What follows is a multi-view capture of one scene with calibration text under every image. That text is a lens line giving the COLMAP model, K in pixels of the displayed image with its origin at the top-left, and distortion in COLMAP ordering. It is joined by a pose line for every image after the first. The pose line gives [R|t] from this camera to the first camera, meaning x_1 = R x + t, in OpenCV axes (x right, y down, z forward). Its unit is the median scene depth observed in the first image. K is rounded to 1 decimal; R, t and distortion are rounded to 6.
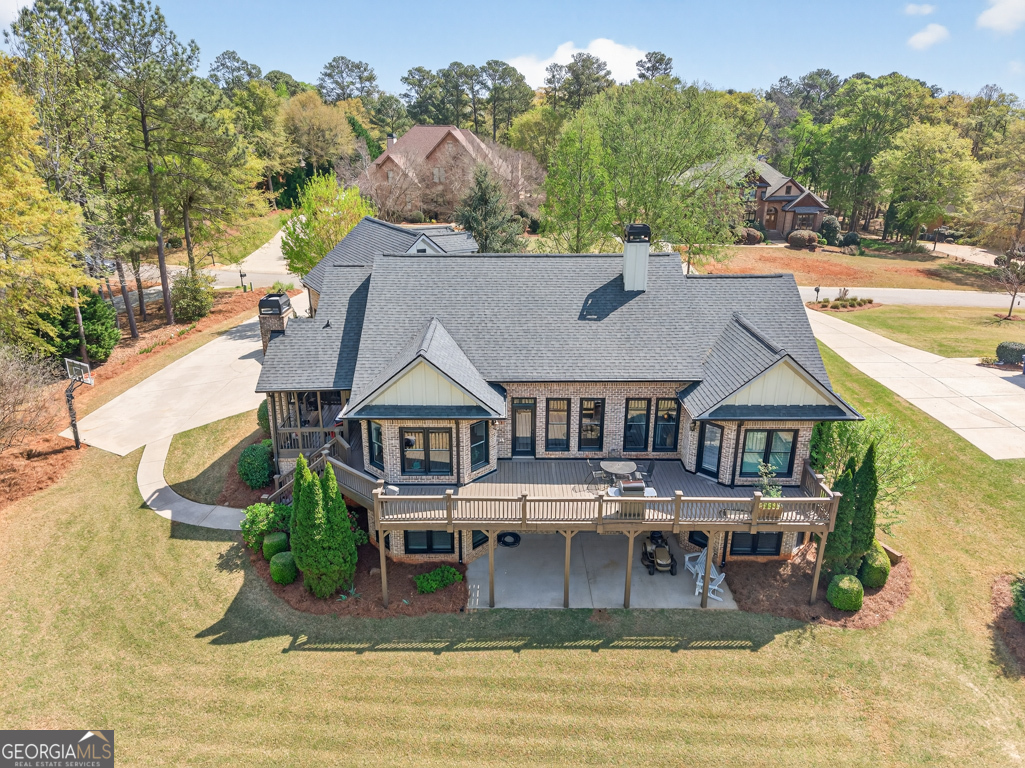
lens RADIAL K [[716.0, 0, 512.5], [0, 716.0, 384.0], [0, 0, 1]] dist [0.006342, -0.001339]
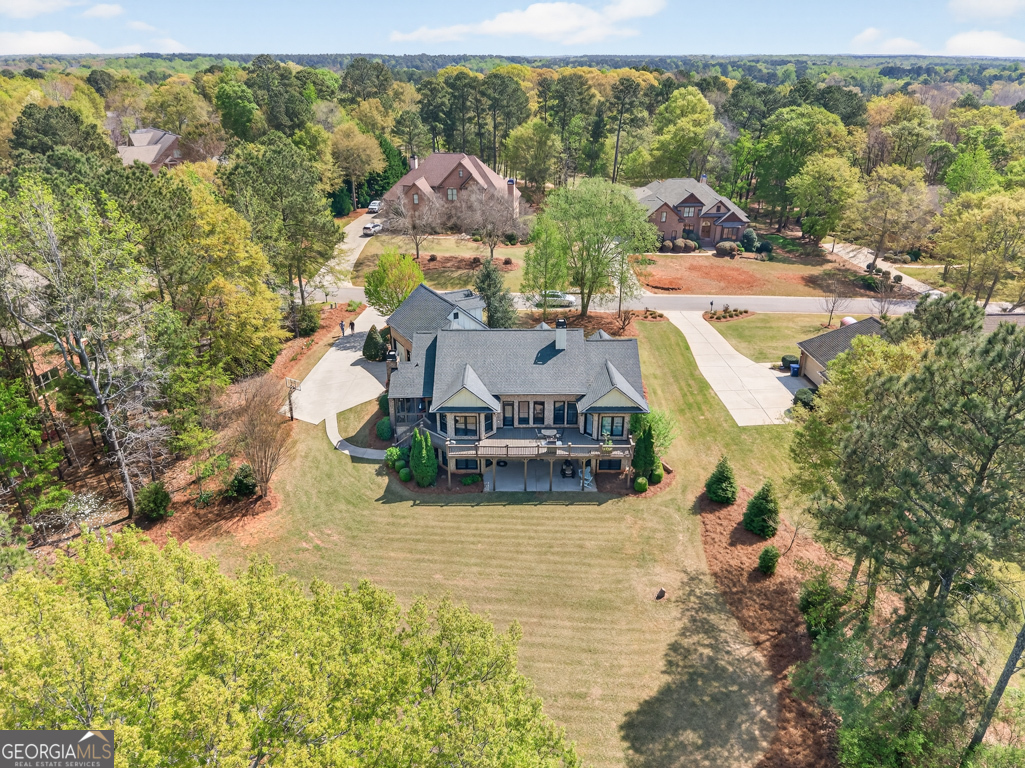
lens RADIAL K [[716.0, 0, 512.5], [0, 716.0, 384.0], [0, 0, 1]] dist [0.006342, -0.001339]
pose [[0.999998, -0.000464, -0.001893, 0.034724], [0.000622, 0.996462, 0.084040, -0.229001], [0.001847, -0.084041, 0.996461, -1.268264]]
